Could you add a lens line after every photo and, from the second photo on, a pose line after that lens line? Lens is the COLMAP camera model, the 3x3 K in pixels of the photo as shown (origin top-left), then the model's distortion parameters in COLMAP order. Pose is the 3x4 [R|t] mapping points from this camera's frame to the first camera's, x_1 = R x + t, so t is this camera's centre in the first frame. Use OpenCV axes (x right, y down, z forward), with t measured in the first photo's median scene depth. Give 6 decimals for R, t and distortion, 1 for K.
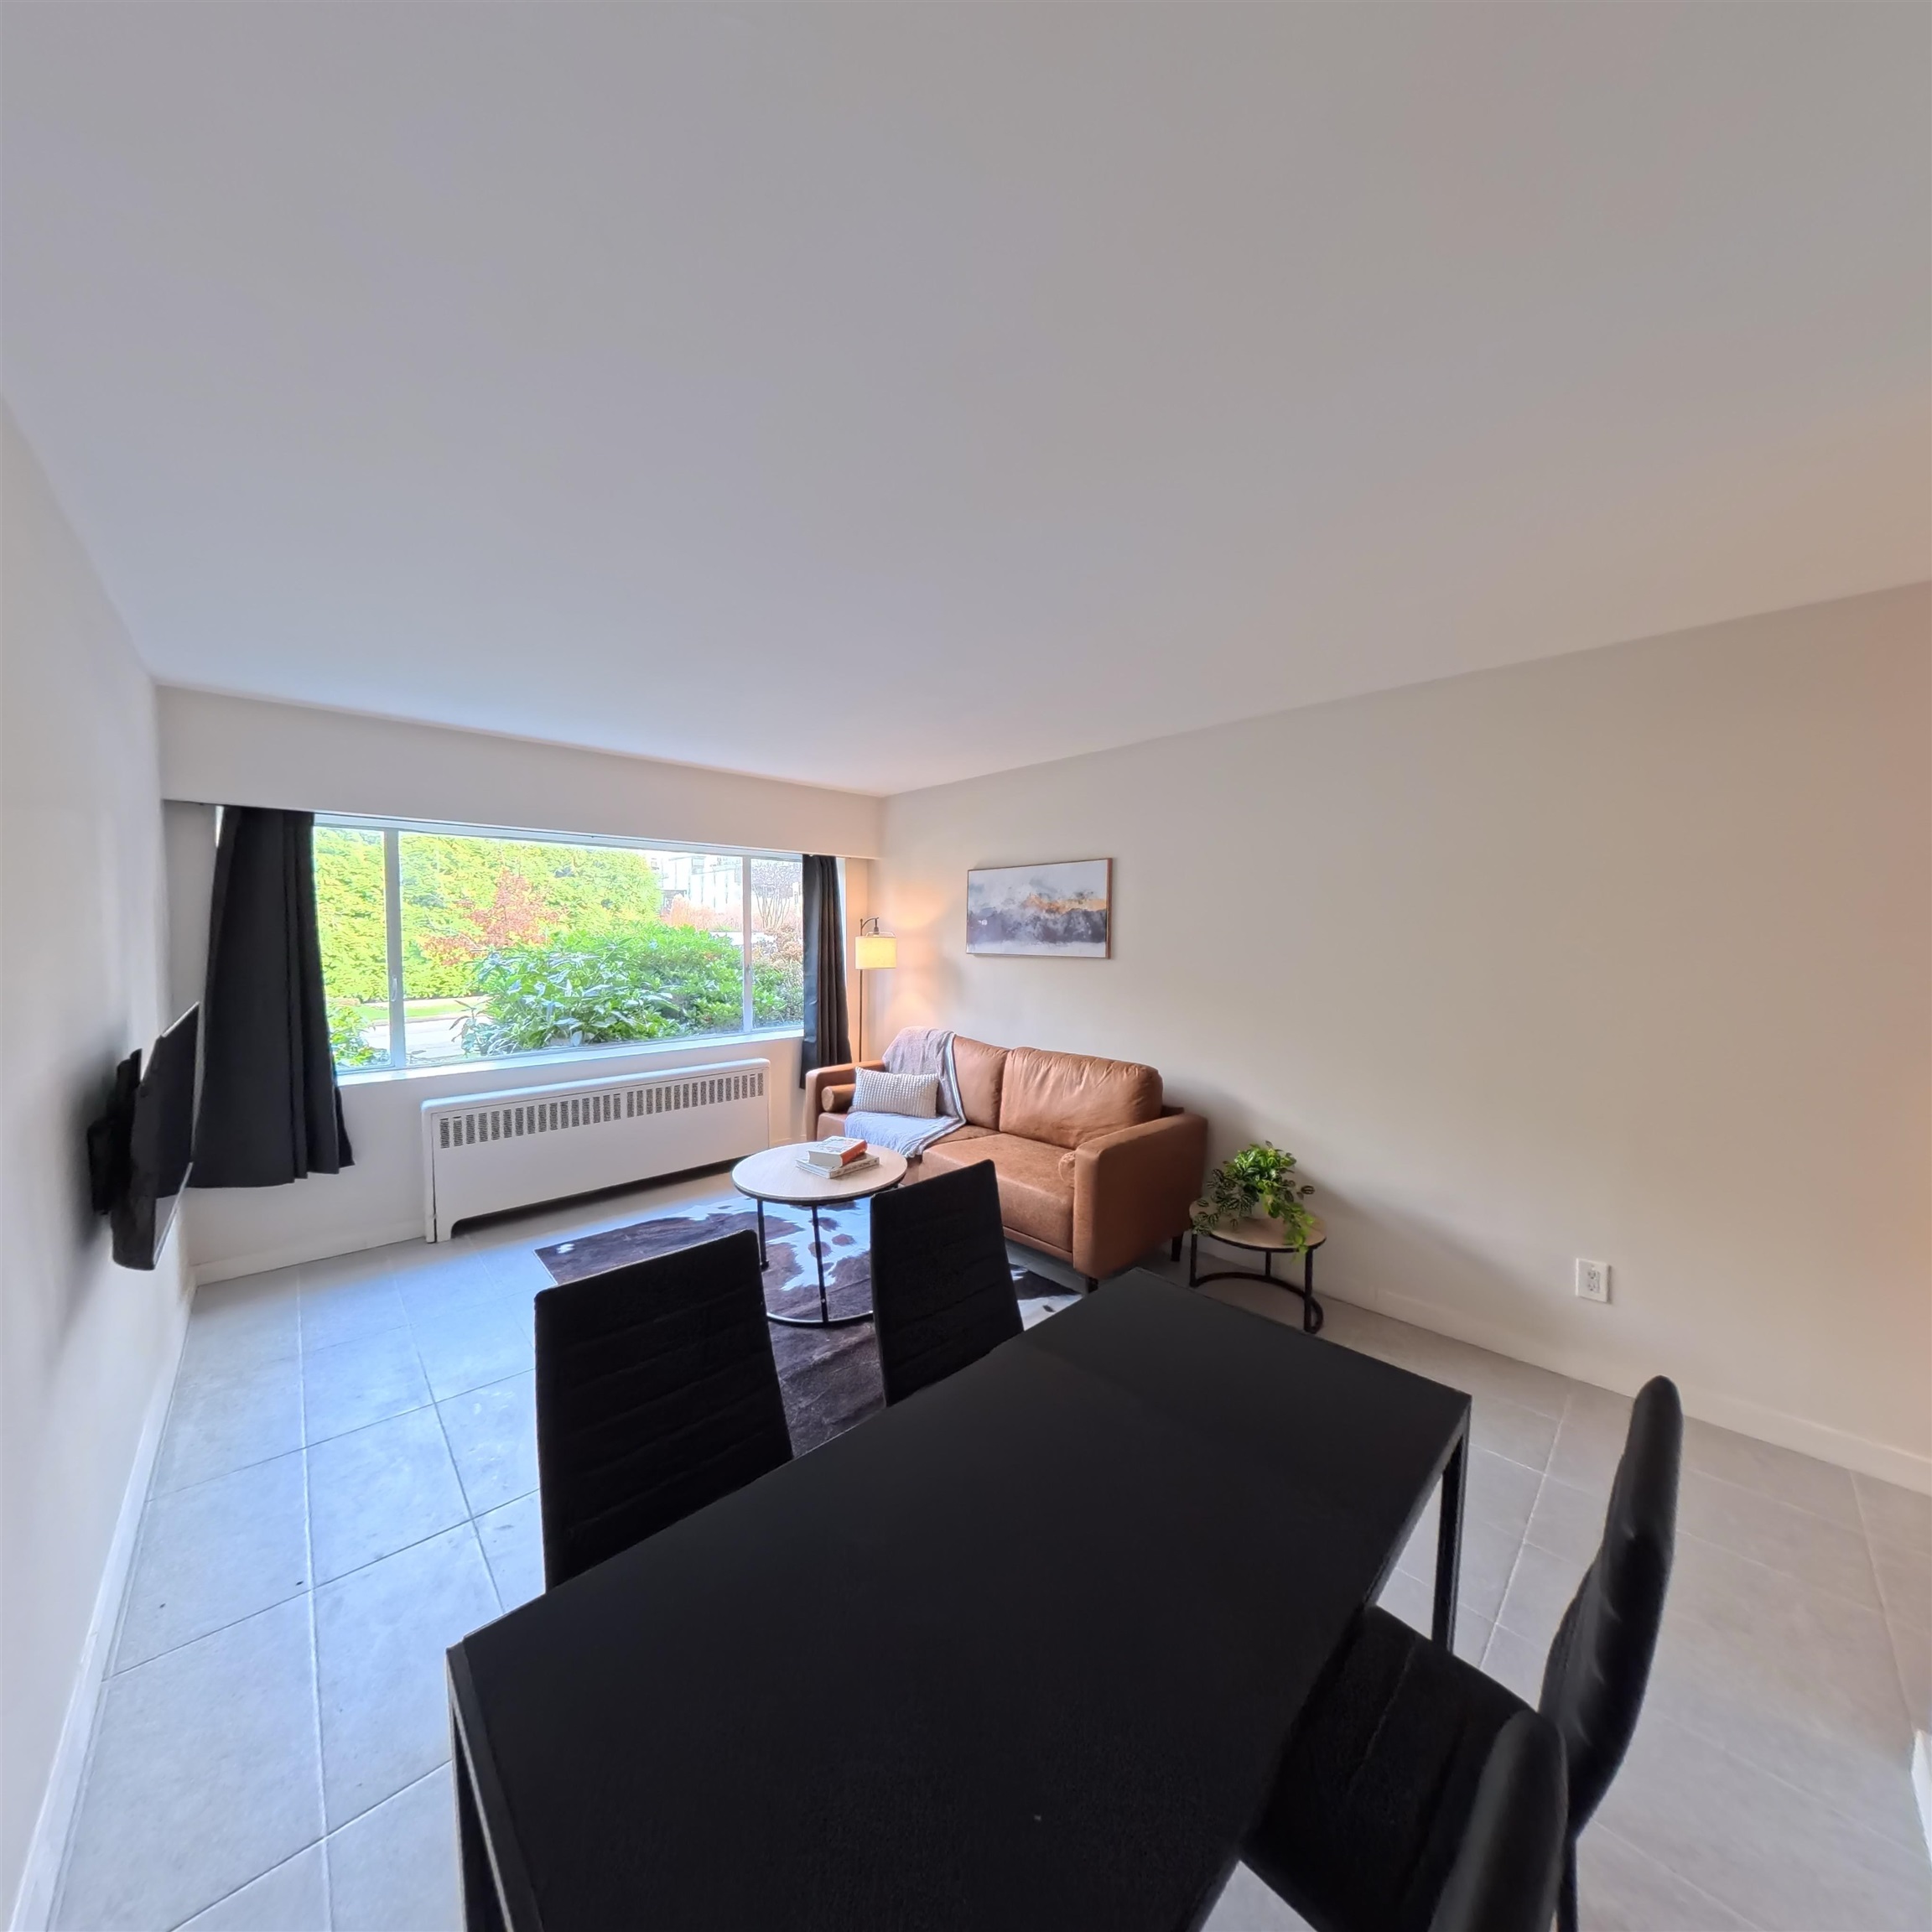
lens RADIAL K [[728.8, 0, 968.8], [0, 728.8, 962.2], [0, 0, 1]] dist [-0.022019, 0.000364]
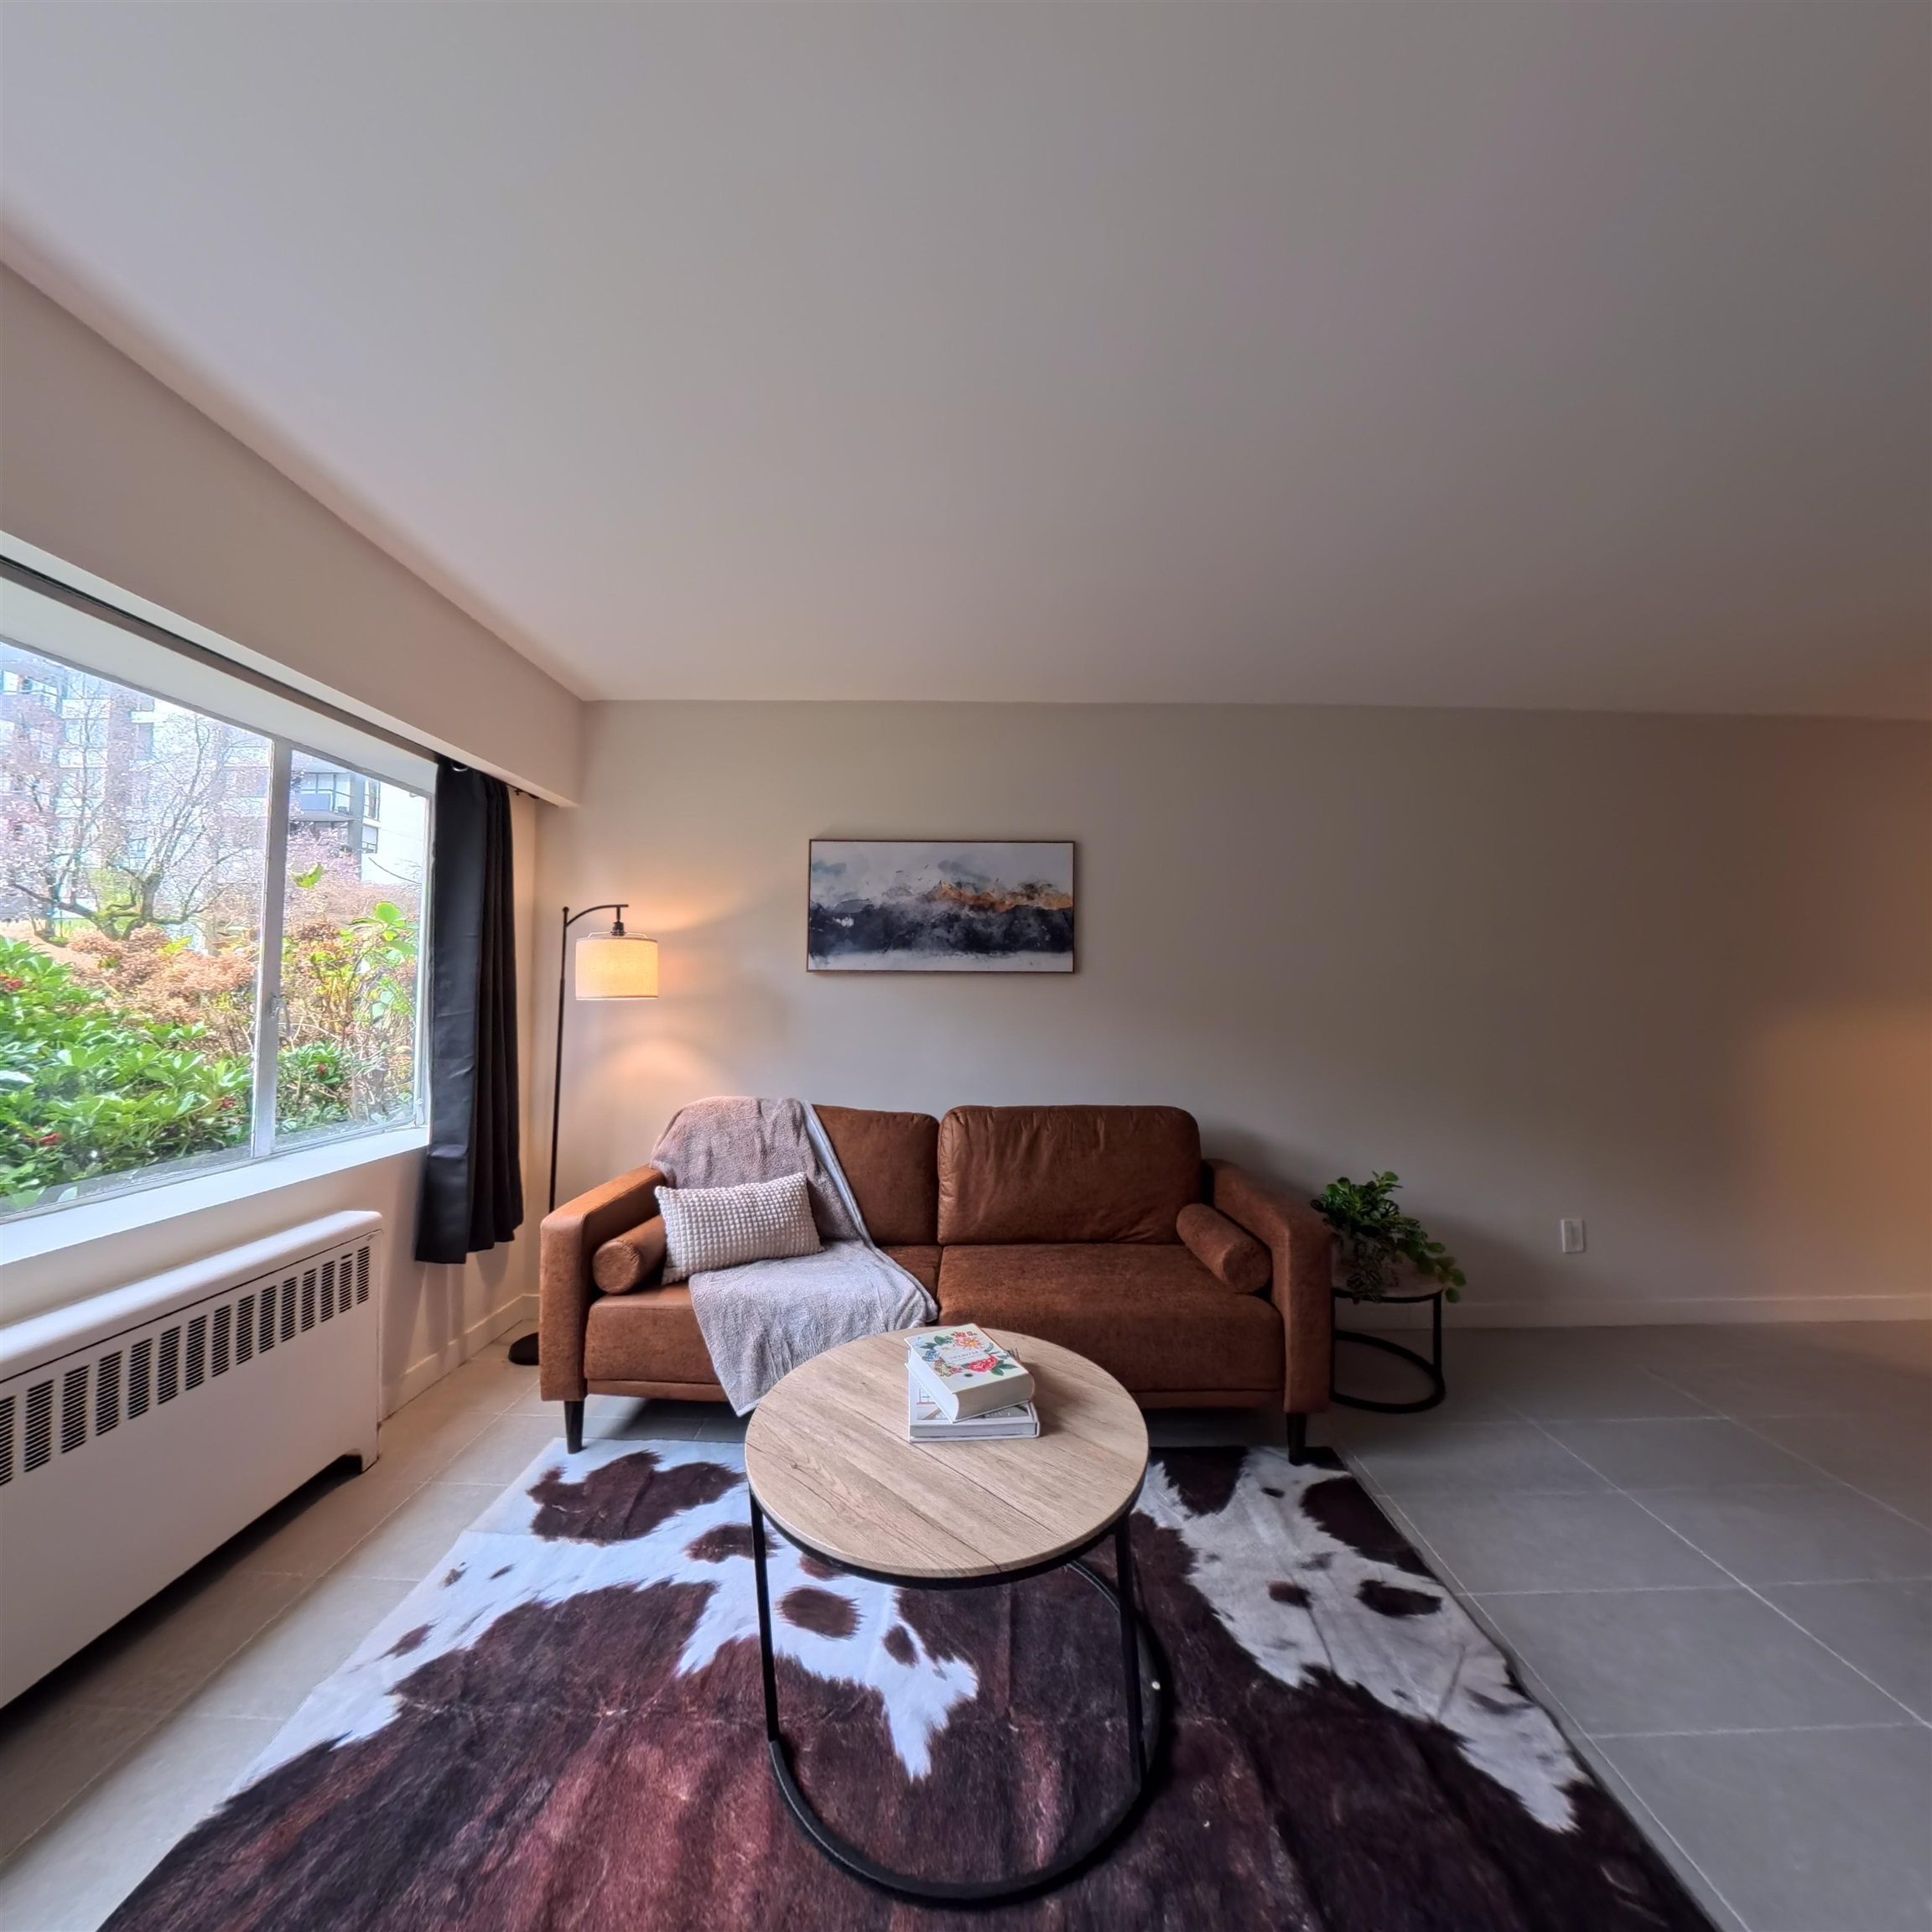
lens RADIAL K [[728.8, 0, 967.6], [0, 728.8, 958.9], [0, 0, 1]] dist [-0.022019, 0.000364]
pose [[0.693422, 0.032006, 0.719820, -0.391138], [0.026915, 0.997165, -0.070266, 0.027794], [-0.720029, 0.068097, 0.690595, 0.508267]]
